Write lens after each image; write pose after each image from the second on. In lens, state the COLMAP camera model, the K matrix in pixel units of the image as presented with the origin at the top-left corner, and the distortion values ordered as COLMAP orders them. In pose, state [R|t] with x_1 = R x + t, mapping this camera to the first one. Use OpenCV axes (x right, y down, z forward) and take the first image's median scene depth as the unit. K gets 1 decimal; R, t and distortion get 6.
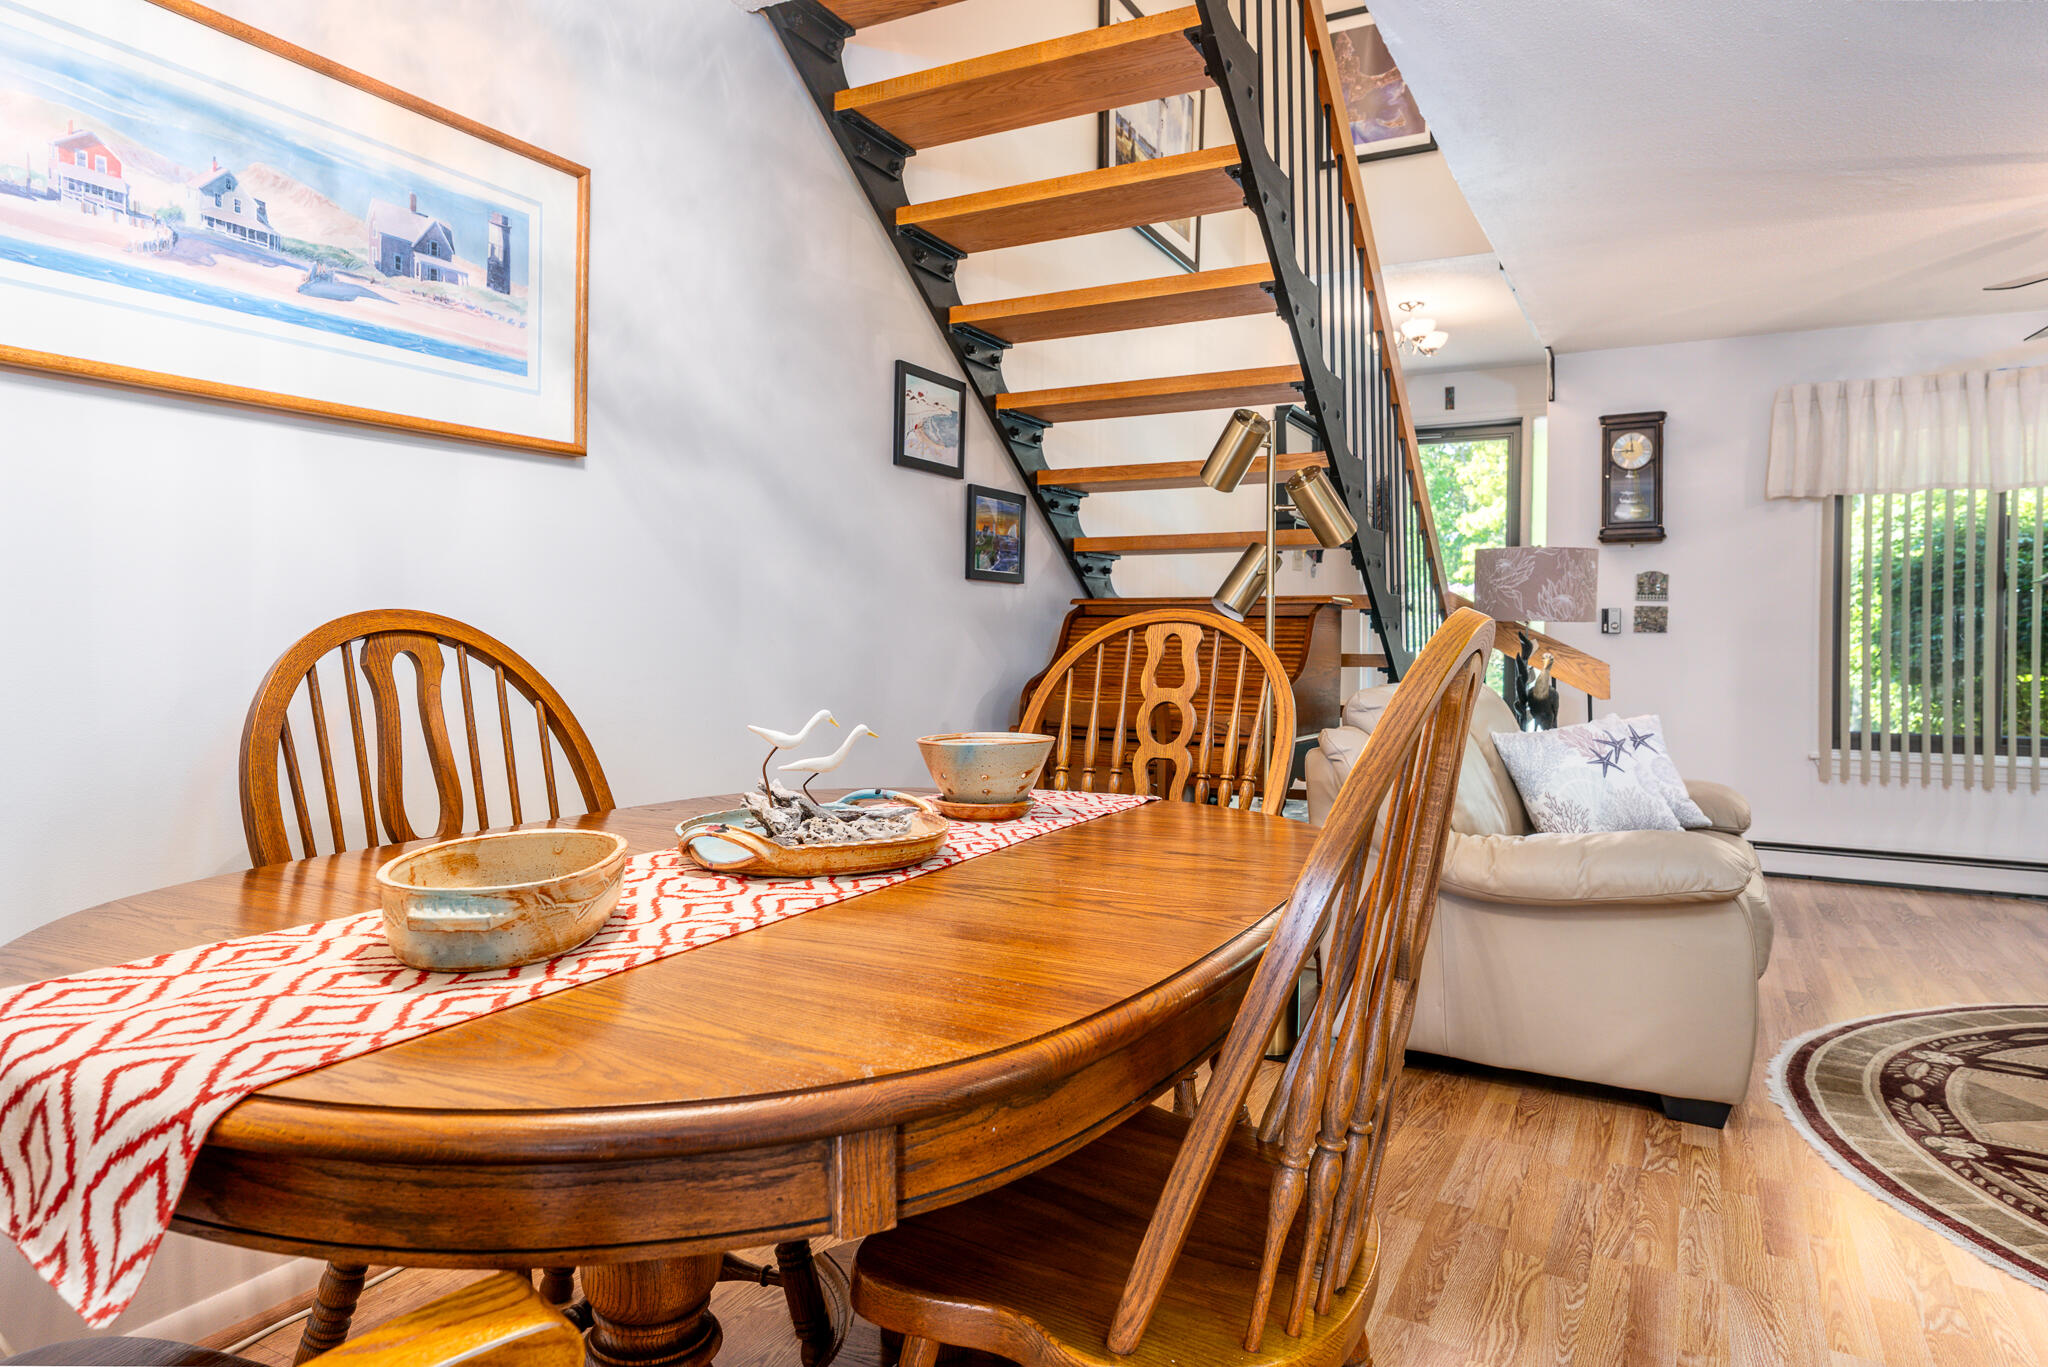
lens RADIAL K [[1268.2, 0, 1031.1], [0, 1268.2, 661.9], [0, 0, 1]] dist [0.004242, 0.001413]
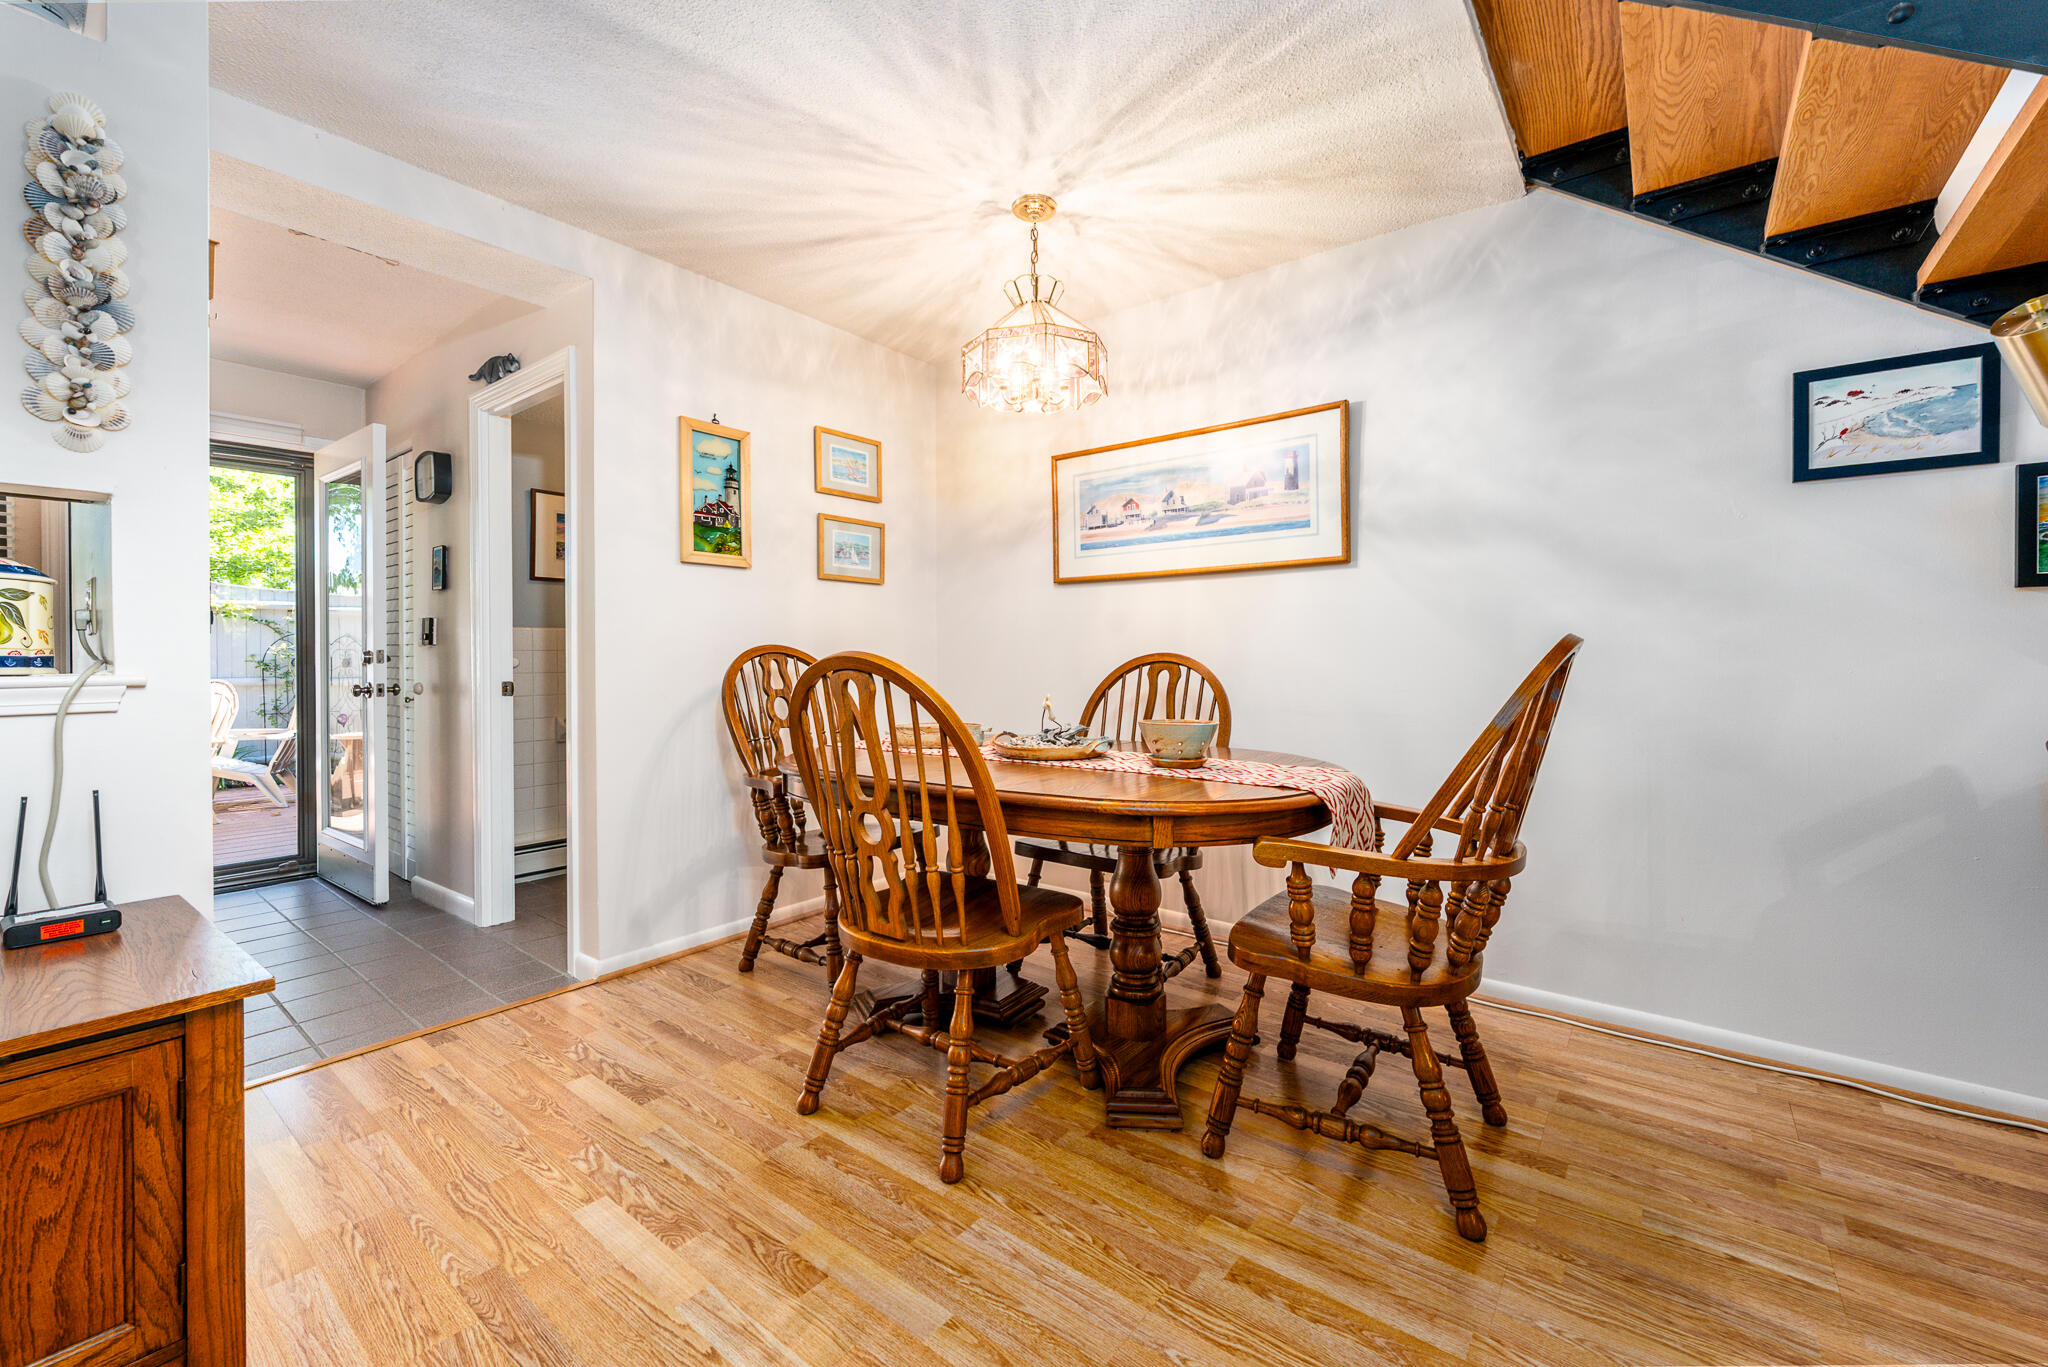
lens RADIAL K [[815.6, 0, 1030.0], [0, 815.6, 663.9], [0, 0, 1]] dist [-0.000183, -0.000062]
pose [[-0.168457, 0.001043, -0.985708, 0.738998], [-0.016067, 0.999864, 0.003804, -0.014545], [0.985578, 0.016478, -0.168417, 0.666078]]
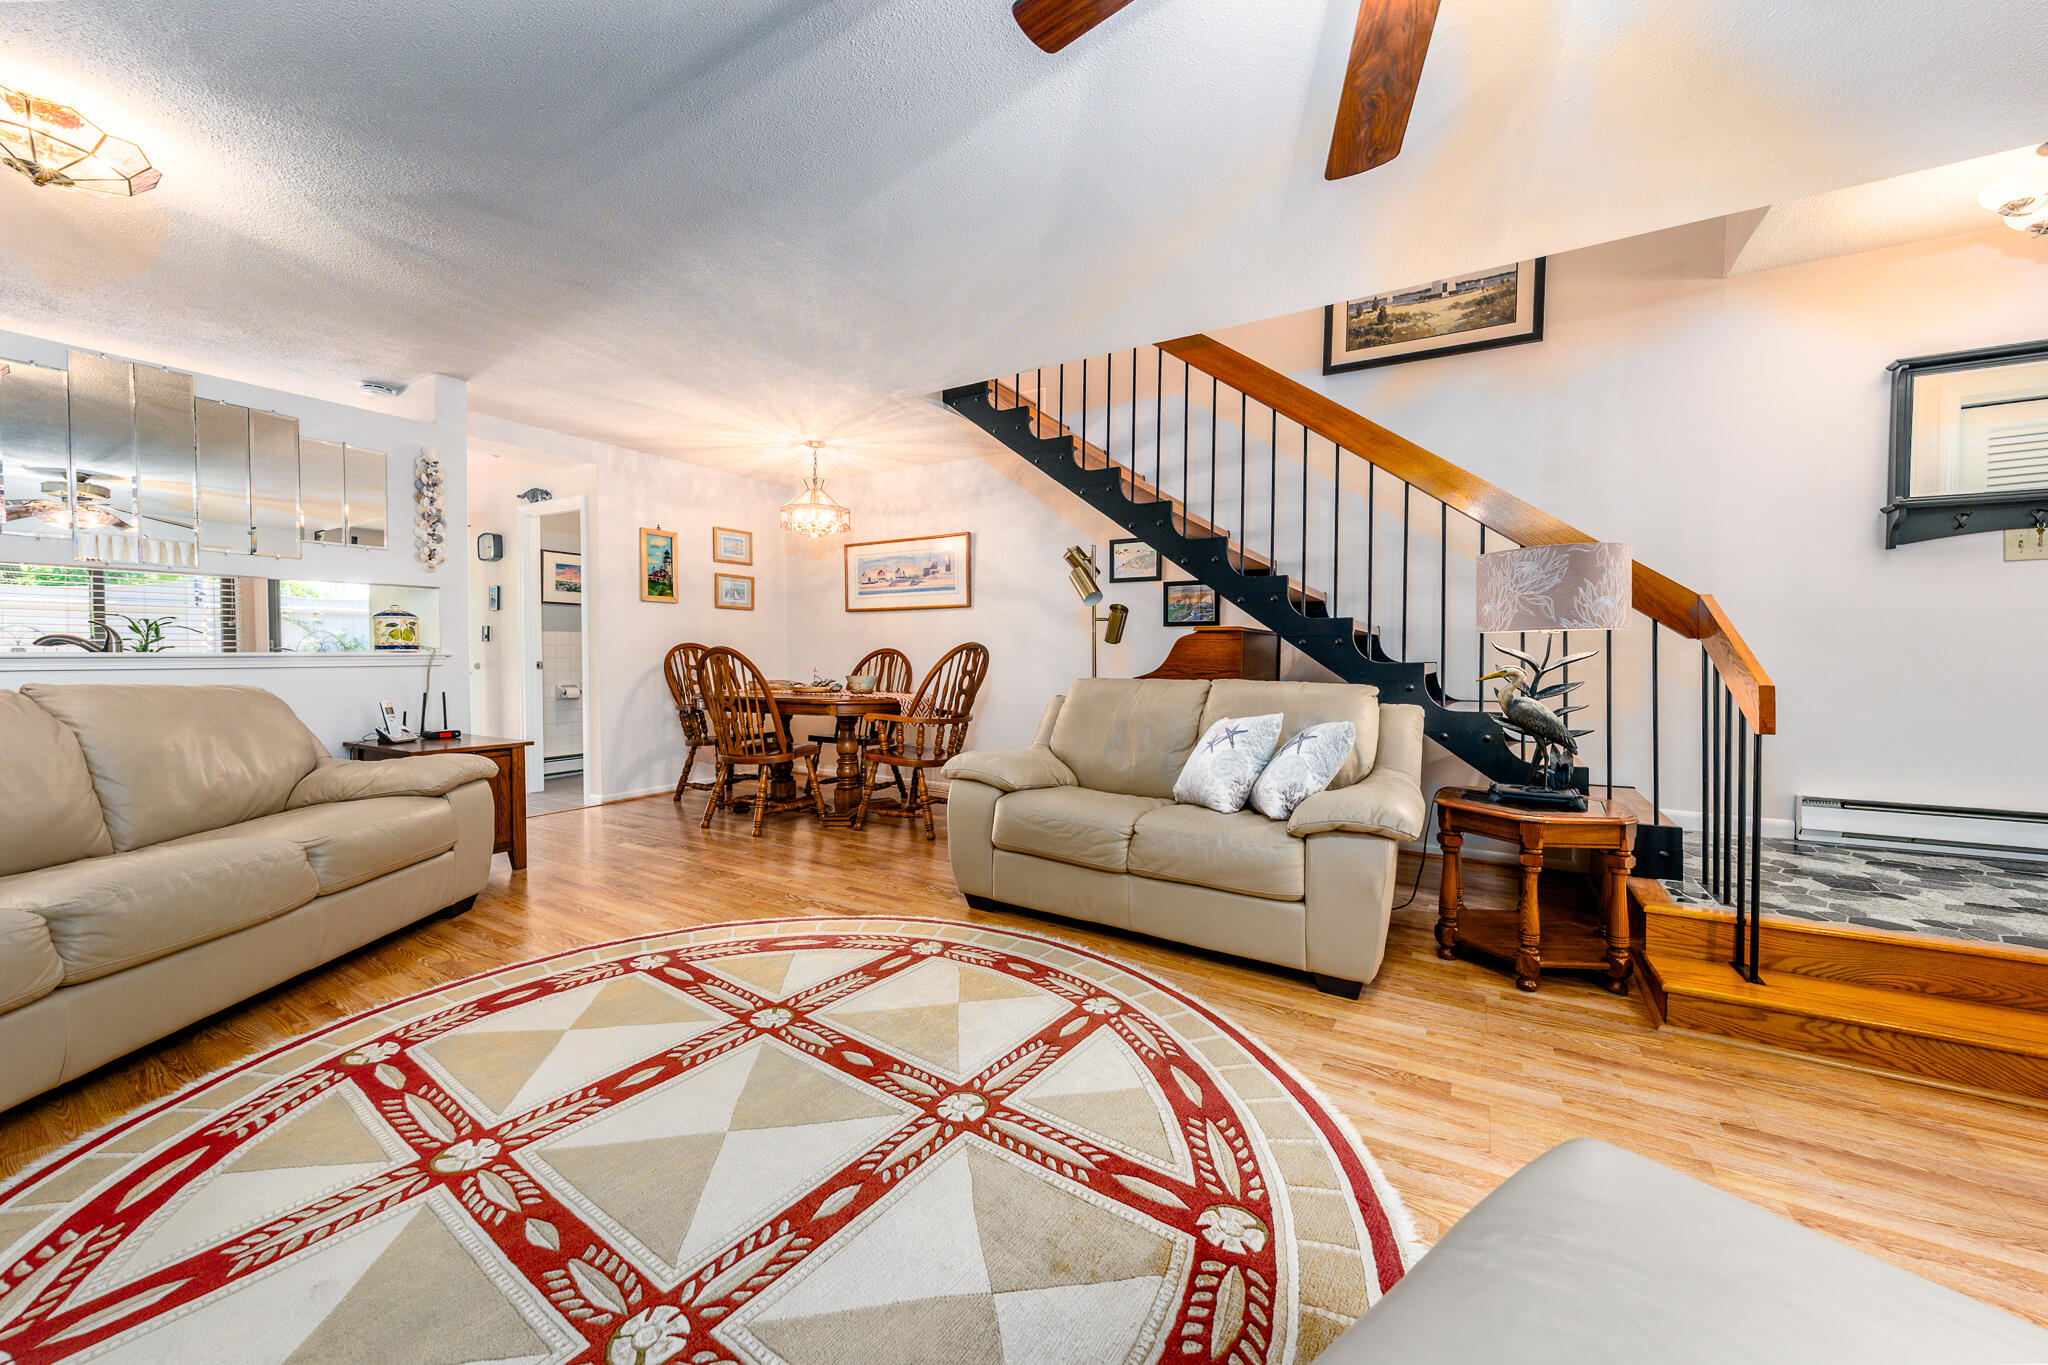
lens RADIAL K [[736.3, 0, 1036.5], [0, 736.3, 678.8], [0, 0, 1]] dist [-0.004117, -0.000134]
pose [[-0.038252, 0.023837, -0.998984, 1.634942], [-0.022426, 0.999443, 0.024707, -0.003932], [0.999016, 0.023349, -0.037696, 1.134801]]
